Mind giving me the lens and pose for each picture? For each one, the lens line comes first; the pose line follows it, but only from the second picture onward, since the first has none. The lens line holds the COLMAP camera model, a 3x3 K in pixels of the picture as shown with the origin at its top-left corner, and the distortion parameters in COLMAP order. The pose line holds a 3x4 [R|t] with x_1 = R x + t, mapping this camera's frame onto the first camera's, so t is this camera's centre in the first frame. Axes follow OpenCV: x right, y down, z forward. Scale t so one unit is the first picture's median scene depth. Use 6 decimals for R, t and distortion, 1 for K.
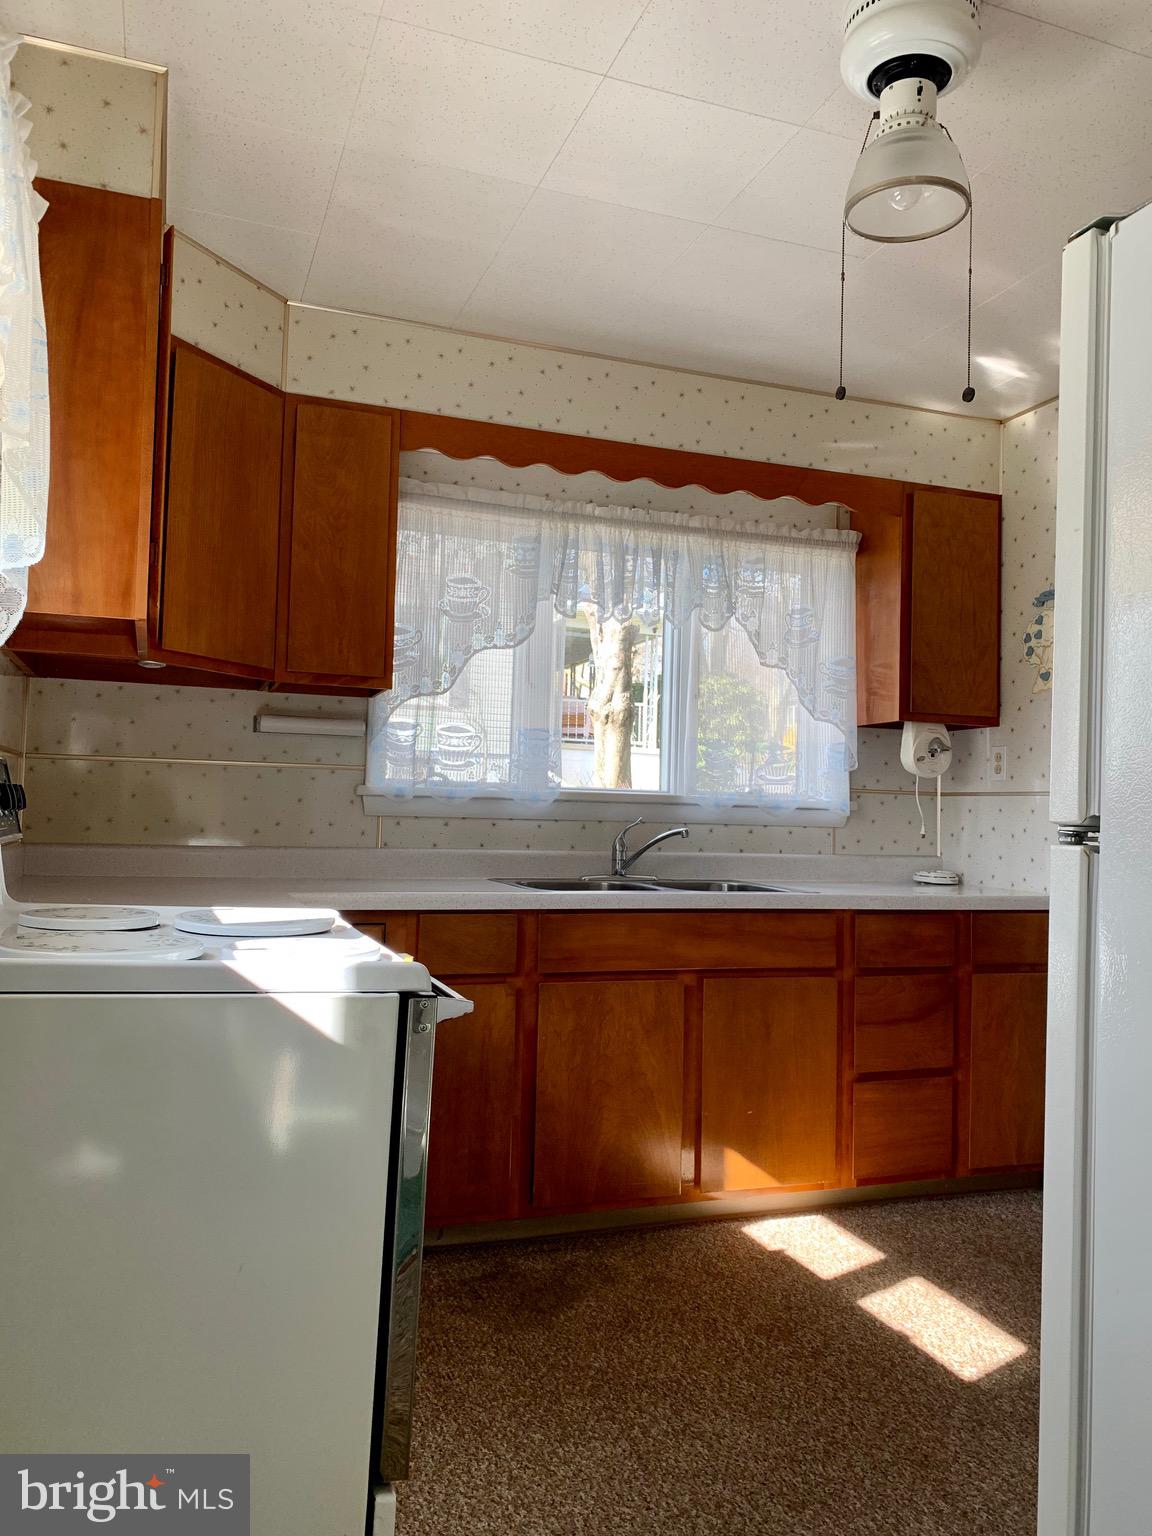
lens RADIAL K [[1175.0, 0, 590.8], [0, 1175.0, 757.5], [0, 0, 1]] dist [0.019795, -0.016133]
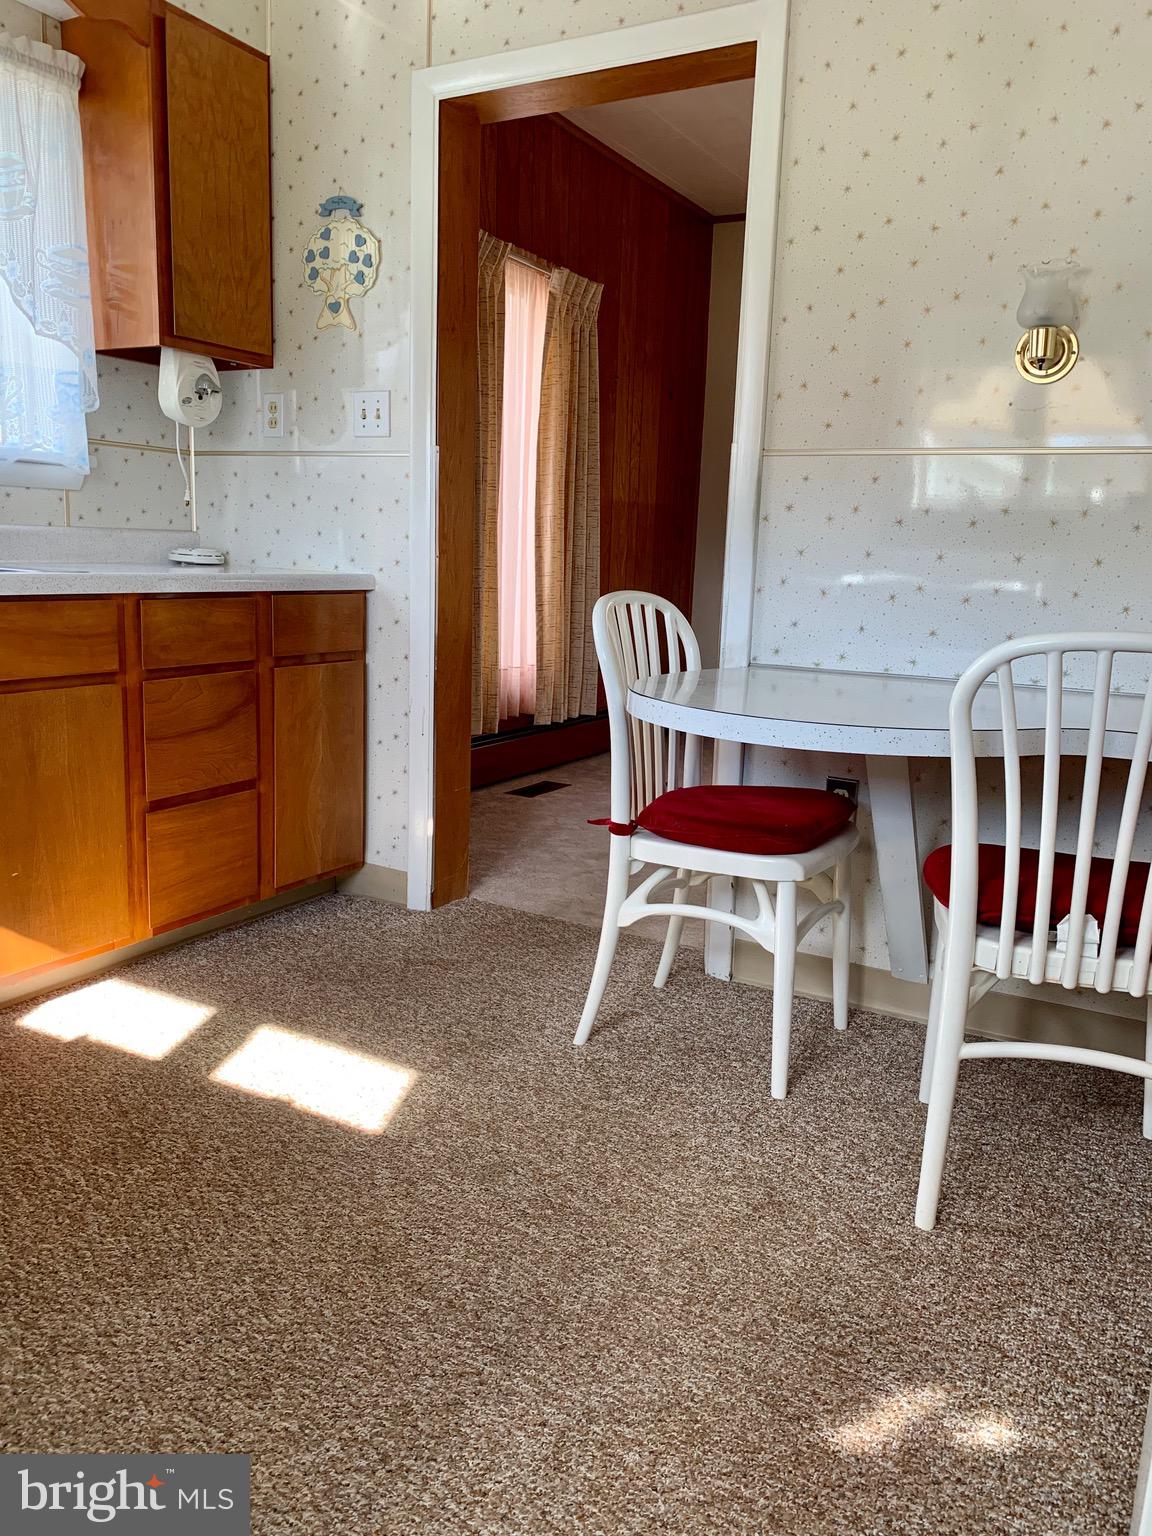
lens RADIAL K [[1169.3, 0, 582.6], [0, 1169.3, 755.8], [0, 0, 1]] dist [0.020037, -0.016264]
pose [[0.754690, -0.115887, 0.645766, -0.057072], [-0.048262, 0.971804, 0.230799, 0.042362], [-0.654304, -0.205347, 0.727818, 0.241319]]
